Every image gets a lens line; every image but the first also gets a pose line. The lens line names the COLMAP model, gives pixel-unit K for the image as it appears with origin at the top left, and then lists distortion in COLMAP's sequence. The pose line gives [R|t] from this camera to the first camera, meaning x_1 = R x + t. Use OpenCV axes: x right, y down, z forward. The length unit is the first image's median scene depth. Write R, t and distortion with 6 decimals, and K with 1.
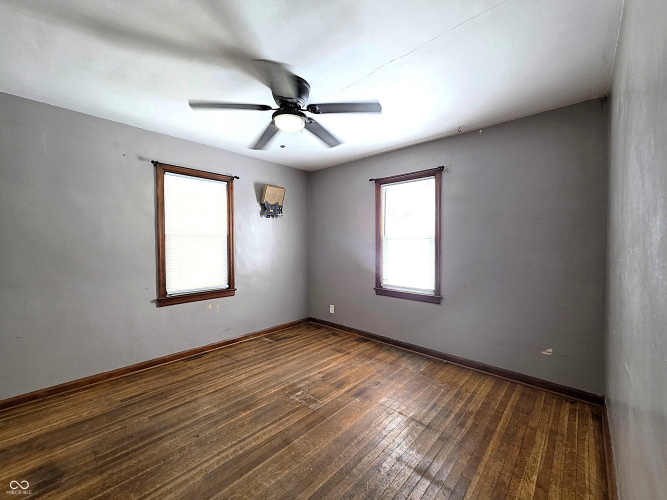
lens RADIAL K [[266.5, 0, 329.3], [0, 266.5, 248.0], [0, 0, 1]] dist [0.000498, 0.000127]
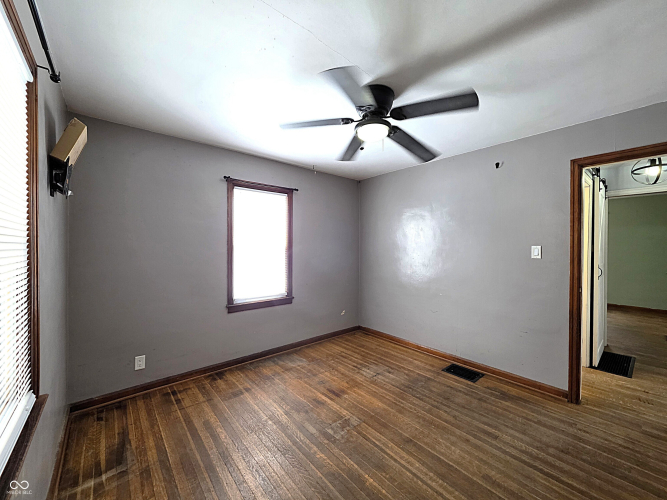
lens RADIAL K [[263.3, 0, 331.8], [0, 263.3, 249.1], [0, 0, 1]] dist [0.001046, 0.000174]
pose [[0.127007, -0.007569, 0.991873, -0.726497], [0.015788, 0.999860, 0.005609, -0.033538], [-0.991776, 0.014947, 0.127108, 0.675004]]
